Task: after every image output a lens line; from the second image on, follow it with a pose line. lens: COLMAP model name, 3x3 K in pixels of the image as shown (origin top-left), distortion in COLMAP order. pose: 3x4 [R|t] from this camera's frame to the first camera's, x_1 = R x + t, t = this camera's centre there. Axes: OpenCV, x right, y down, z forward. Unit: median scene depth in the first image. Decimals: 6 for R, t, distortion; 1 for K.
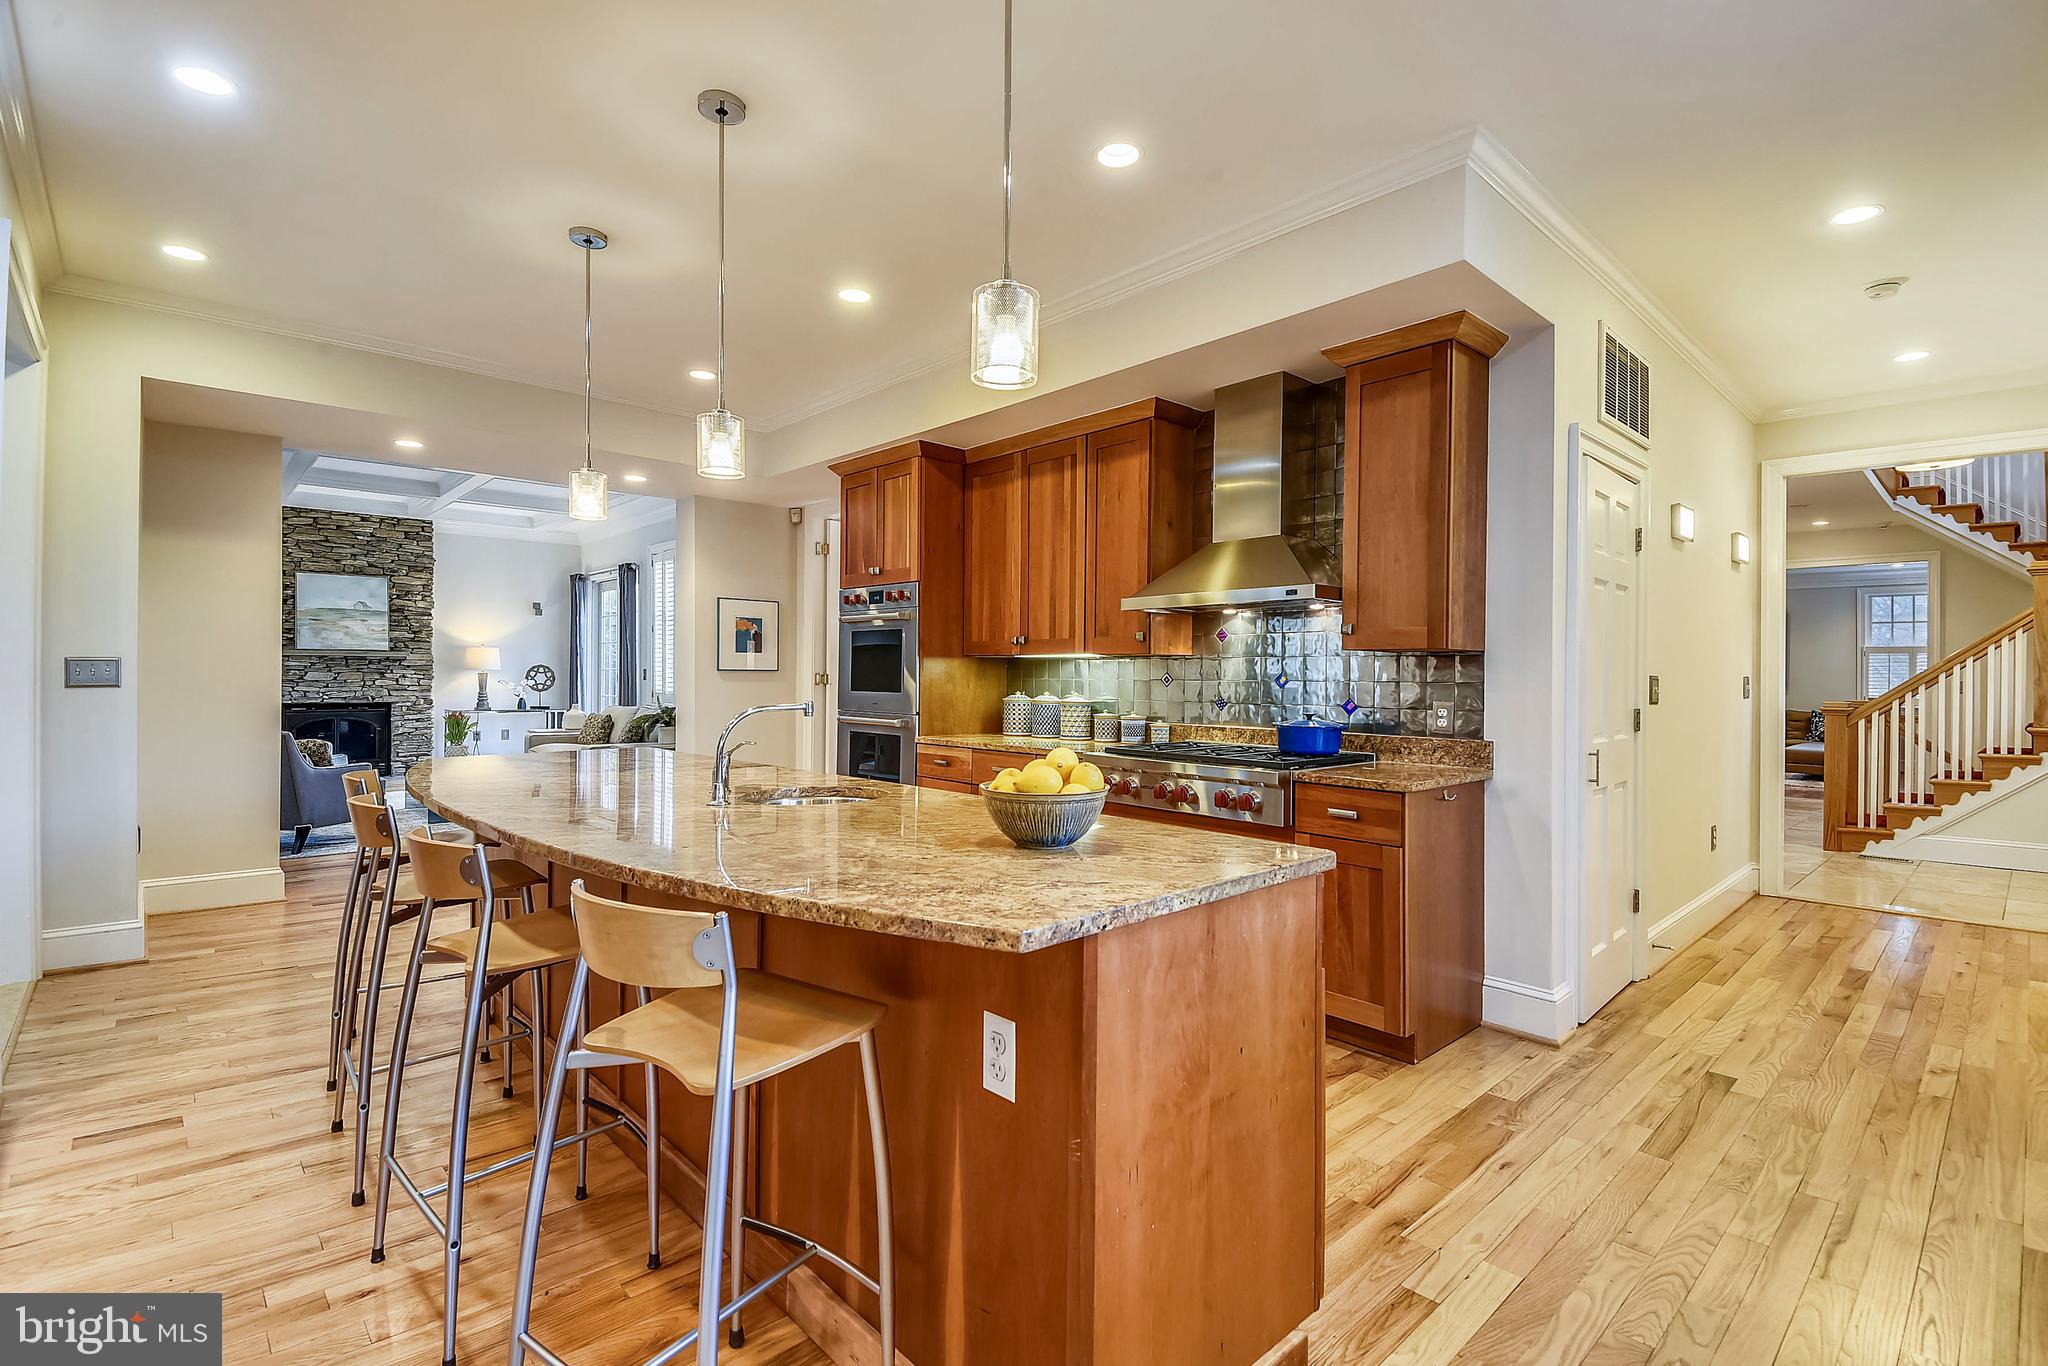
lens RADIAL K [[940.6, 0, 1031.4], [0, 940.6, 668.7], [0, 0, 1]] dist [0.043140, -0.026839]
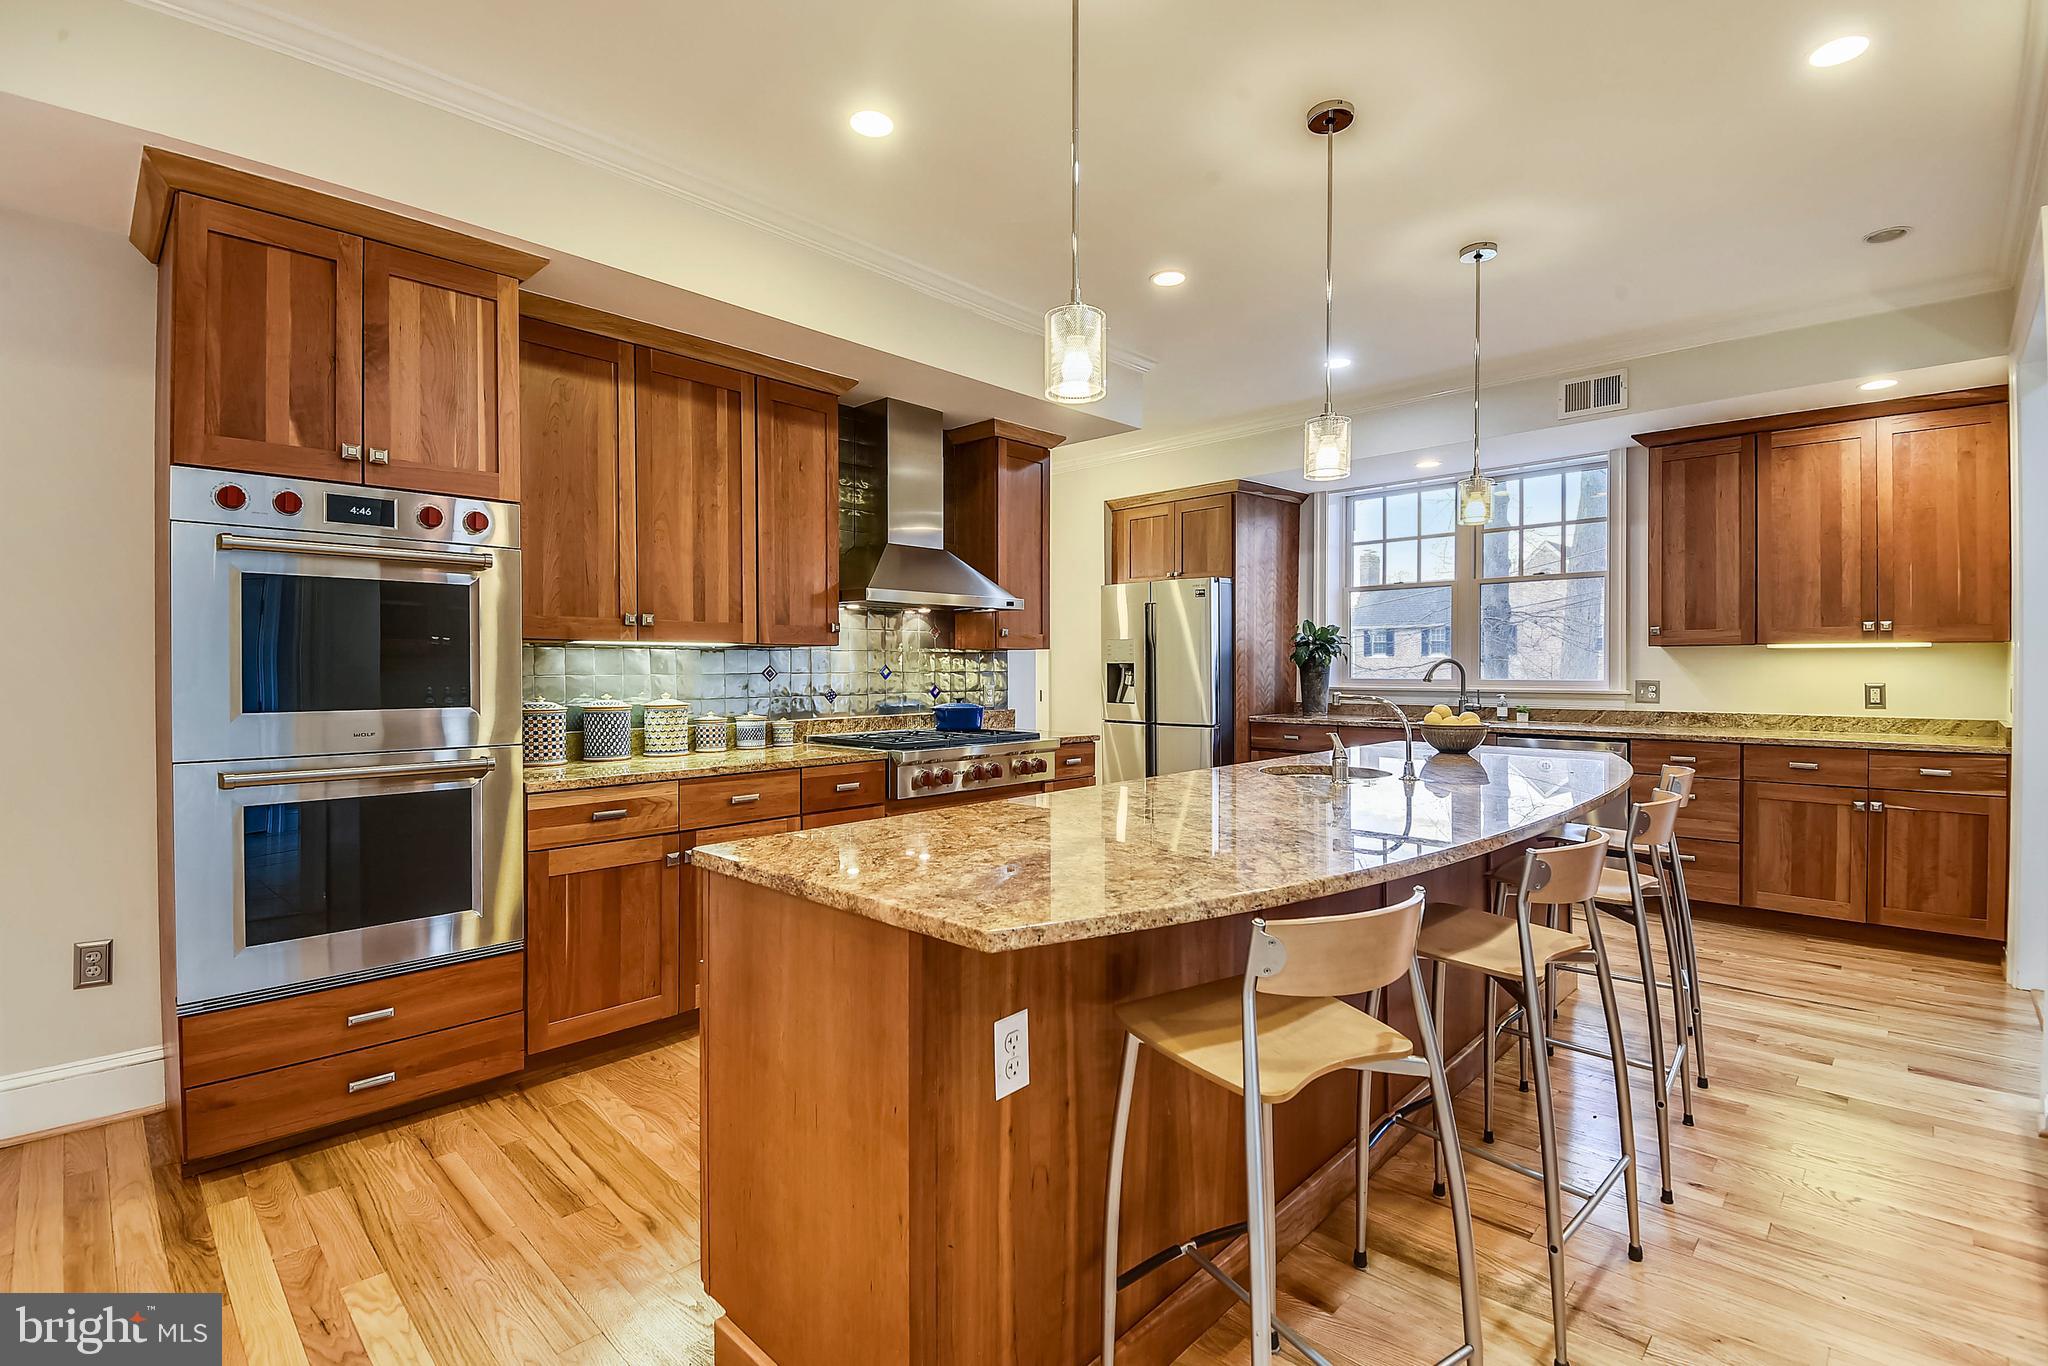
lens RADIAL K [[918.0, 0, 1025.3], [0, 918.0, 699.6], [0, 0, 1]] dist [0.000046, -0.000082]
pose [[-0.065173, -0.042767, 0.996957, -0.901171], [-0.003782, 0.999085, 0.042611, -0.002752], [-0.997867, -0.000994, -0.065275, 0.966736]]
